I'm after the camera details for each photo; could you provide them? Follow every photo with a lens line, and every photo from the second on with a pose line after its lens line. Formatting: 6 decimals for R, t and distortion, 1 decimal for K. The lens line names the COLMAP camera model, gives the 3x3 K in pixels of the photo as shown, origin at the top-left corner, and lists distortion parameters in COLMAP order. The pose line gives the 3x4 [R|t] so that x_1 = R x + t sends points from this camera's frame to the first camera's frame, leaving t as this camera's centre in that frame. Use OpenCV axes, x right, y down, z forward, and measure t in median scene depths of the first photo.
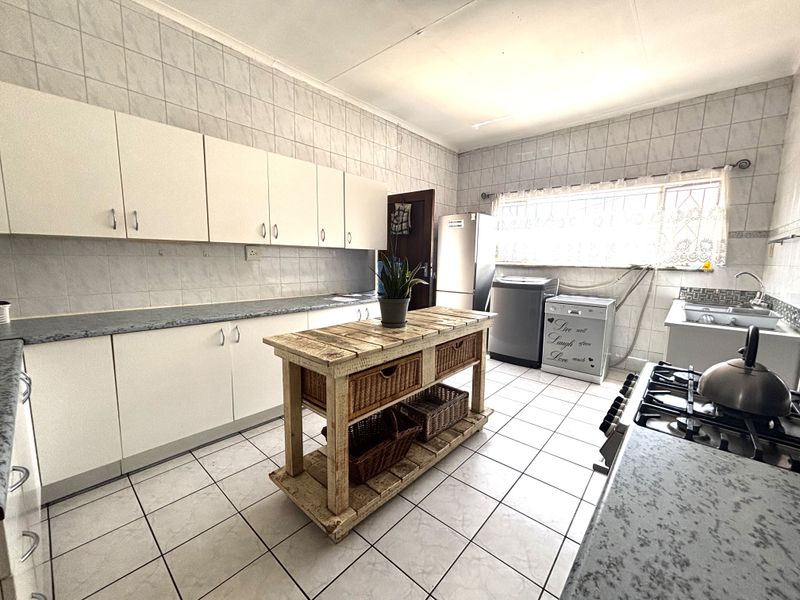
lens RADIAL K [[318.3, 0, 400.0], [0, 318.3, 300.0], [0, 0, 1]] dist [-0.008401, 0.000130]
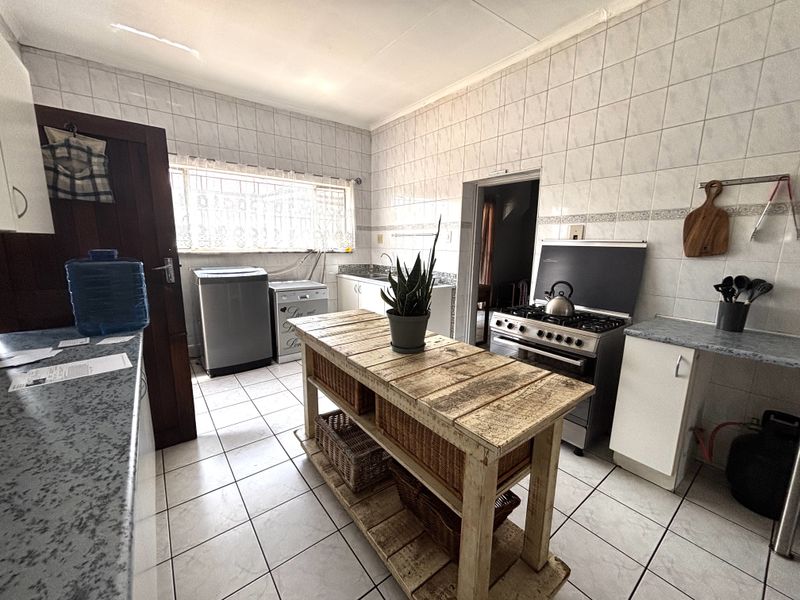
lens RADIAL K [[318.3, 0, 400.0], [0, 318.3, 300.0], [0, 0, 1]] dist [-0.008401, 0.000130]
pose [[0.190901, -0.183970, 0.964216, -0.394628], [0.113393, 0.979838, 0.164500, -0.086896], [-0.975038, 0.077932, 0.207913, 0.462547]]
